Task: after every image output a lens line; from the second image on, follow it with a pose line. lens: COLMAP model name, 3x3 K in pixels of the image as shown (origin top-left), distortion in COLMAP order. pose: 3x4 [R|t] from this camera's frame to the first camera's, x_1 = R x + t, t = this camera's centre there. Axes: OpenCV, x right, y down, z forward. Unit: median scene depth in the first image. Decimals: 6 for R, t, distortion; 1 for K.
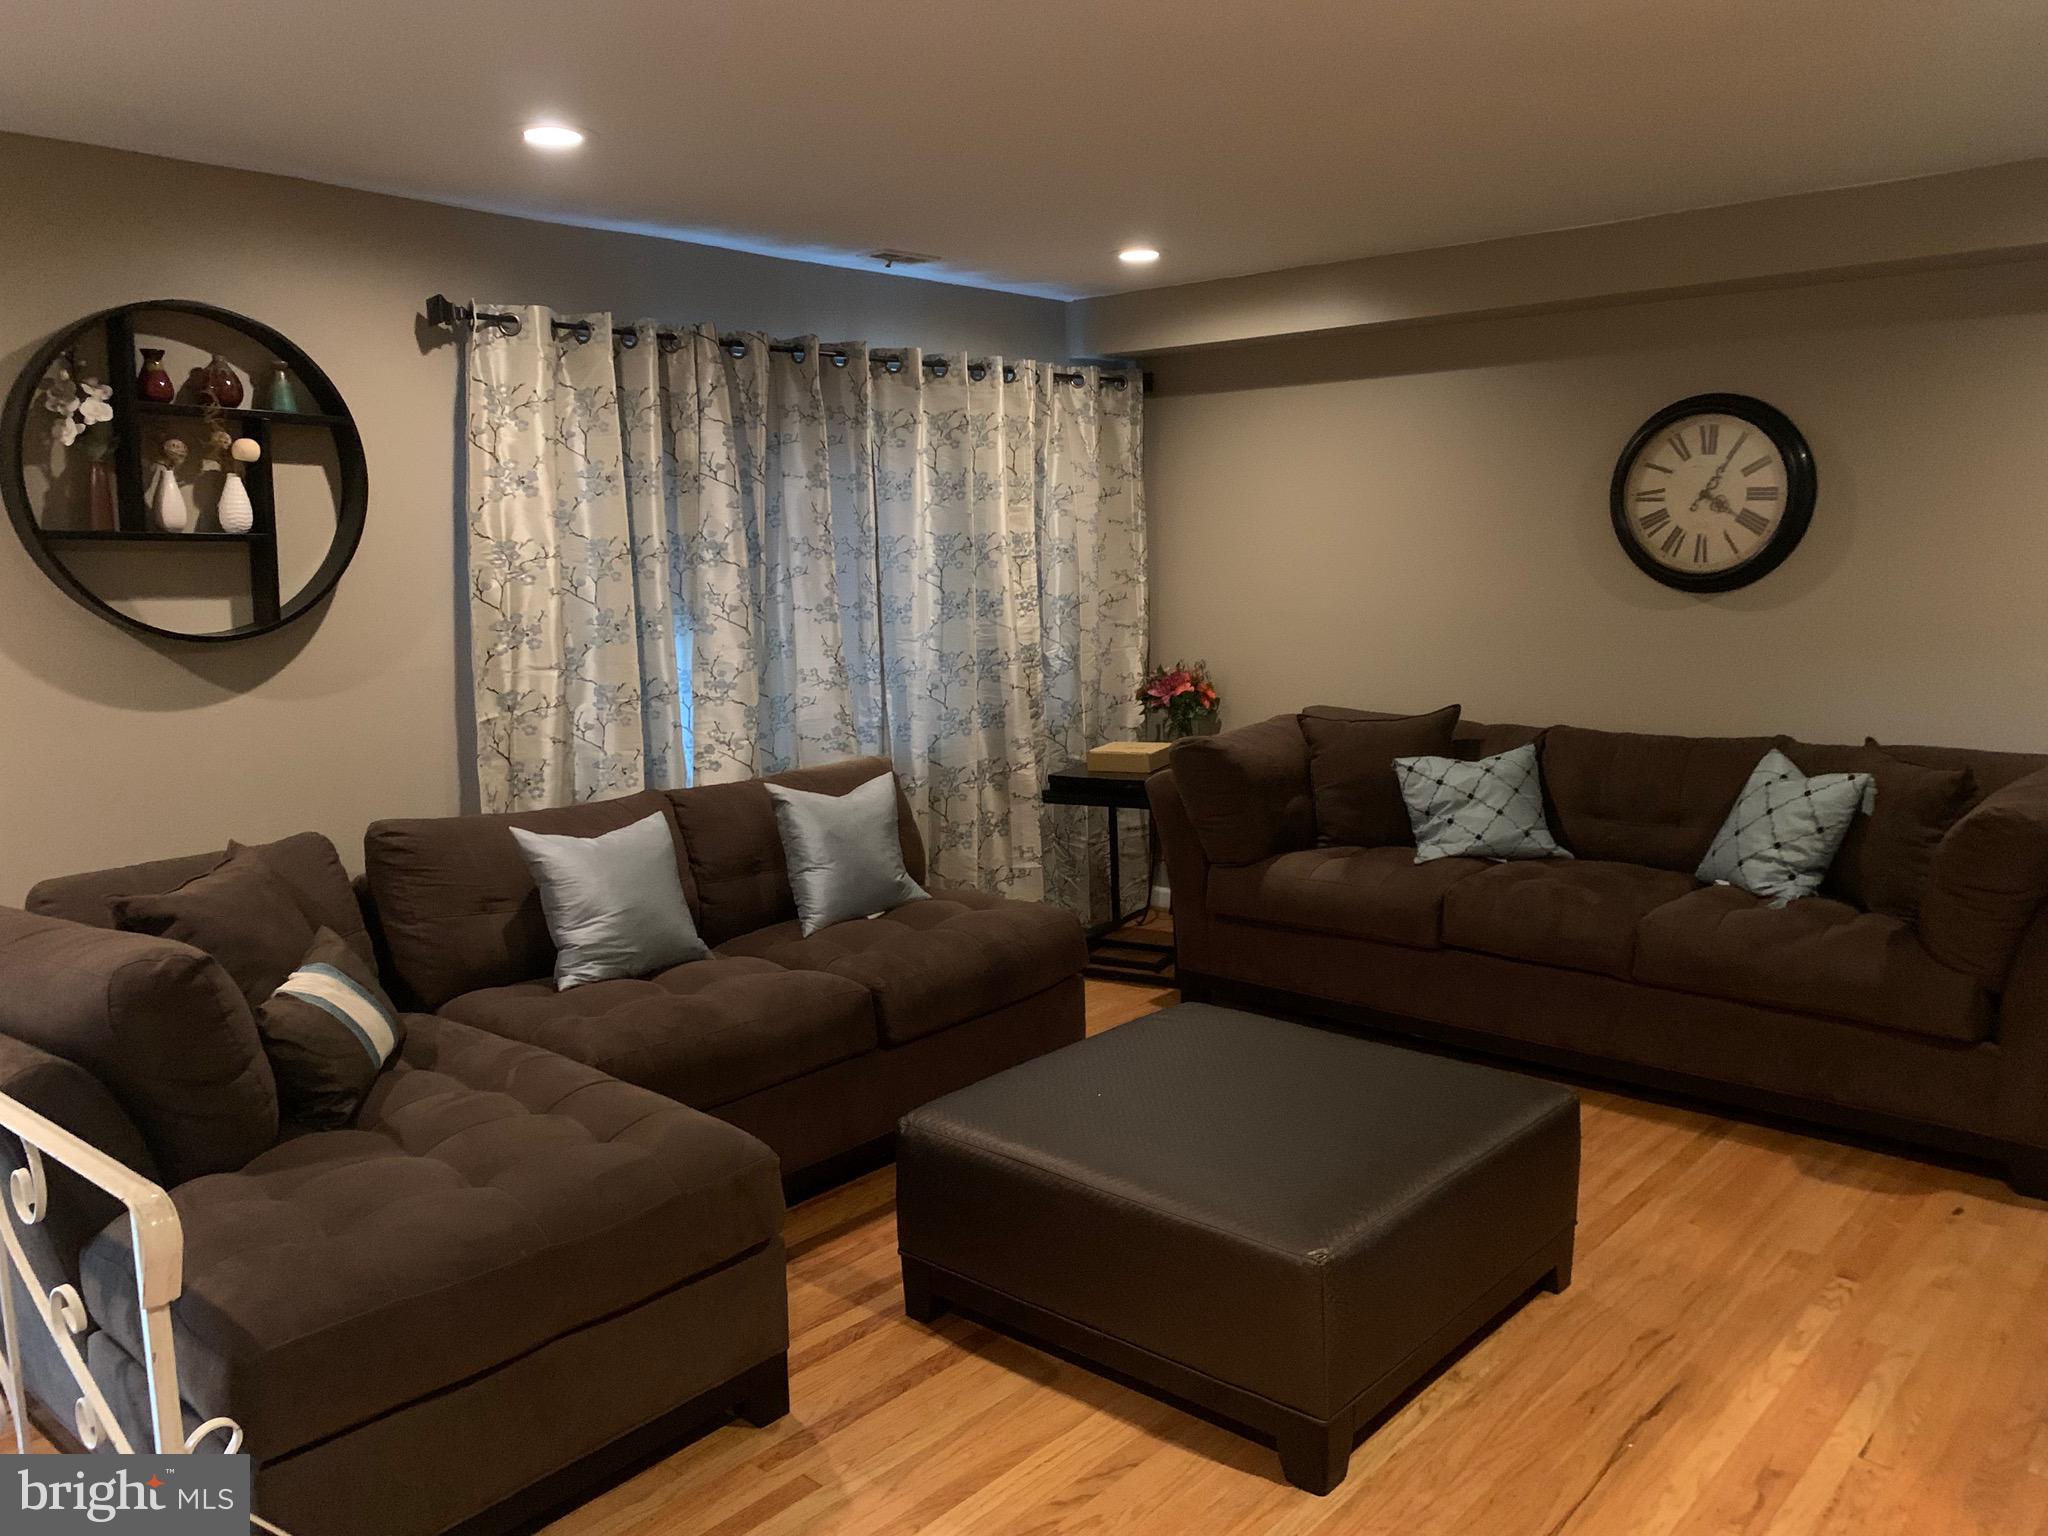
lens RADIAL K [[1570.1, 0, 1012.7], [0, 1570.1, 769.1], [0, 0, 1]] dist [0.035953, -0.039193]
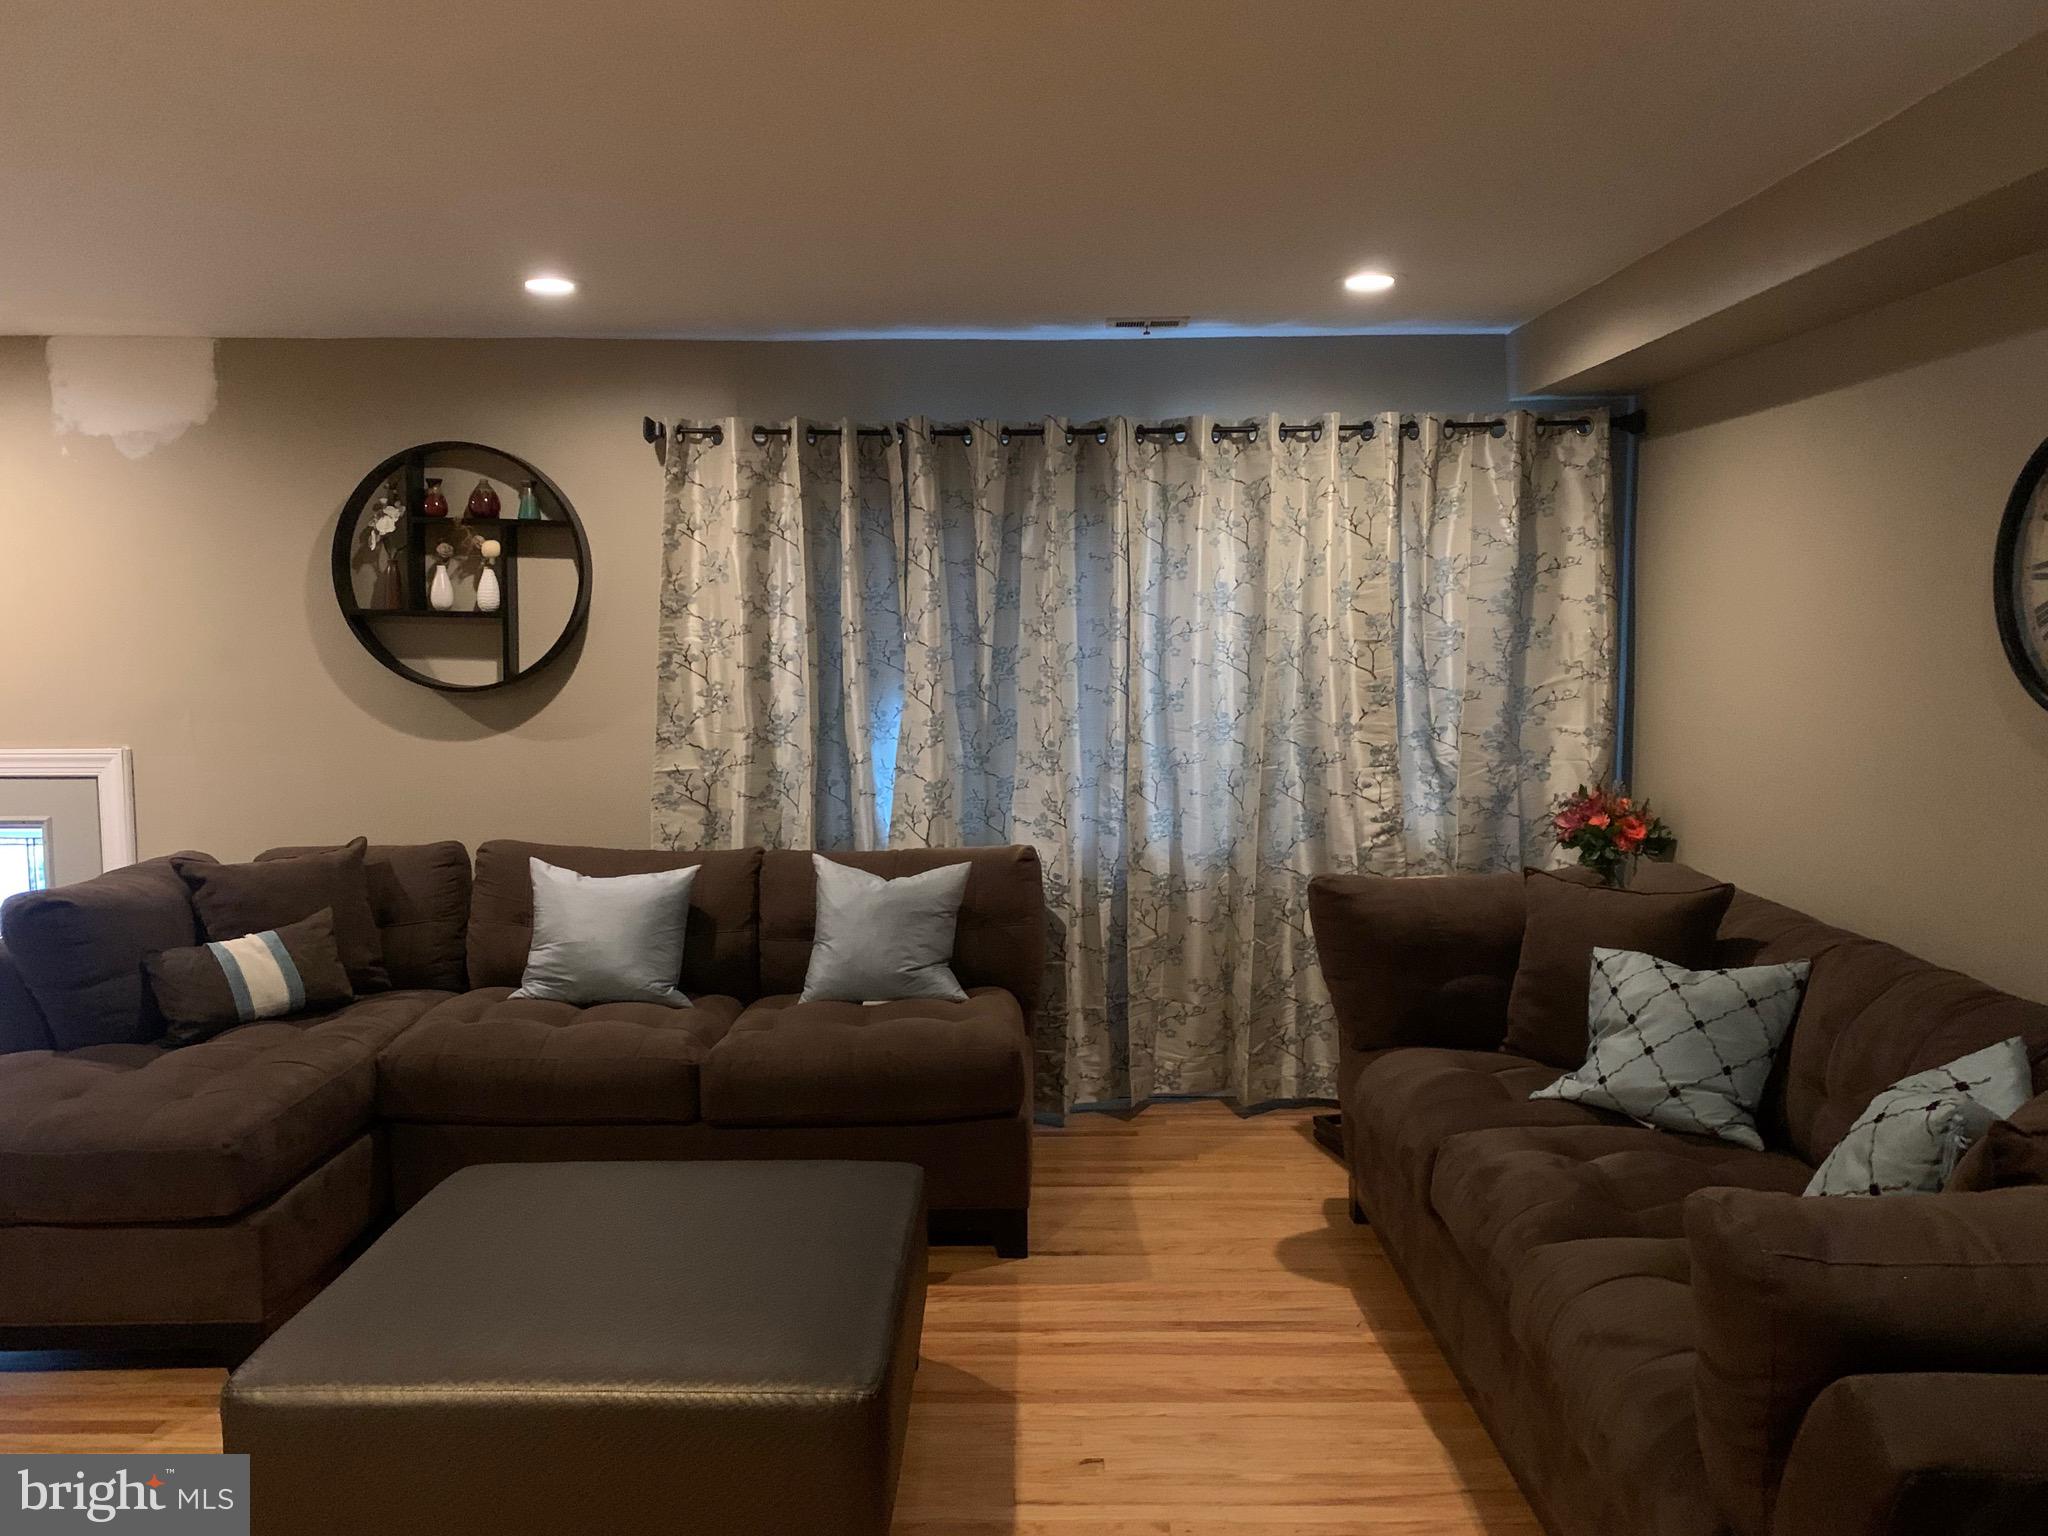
lens RADIAL K [[1570.1, 0, 1019.2], [0, 1570.1, 762.4], [0, 0, 1]] dist [0.035953, -0.039193]
pose [[0.663098, 0.084722, -0.743722, 0.769555], [-0.116064, 0.993195, 0.009658, -0.085382], [0.739479, 0.079915, 0.668419, 0.441684]]
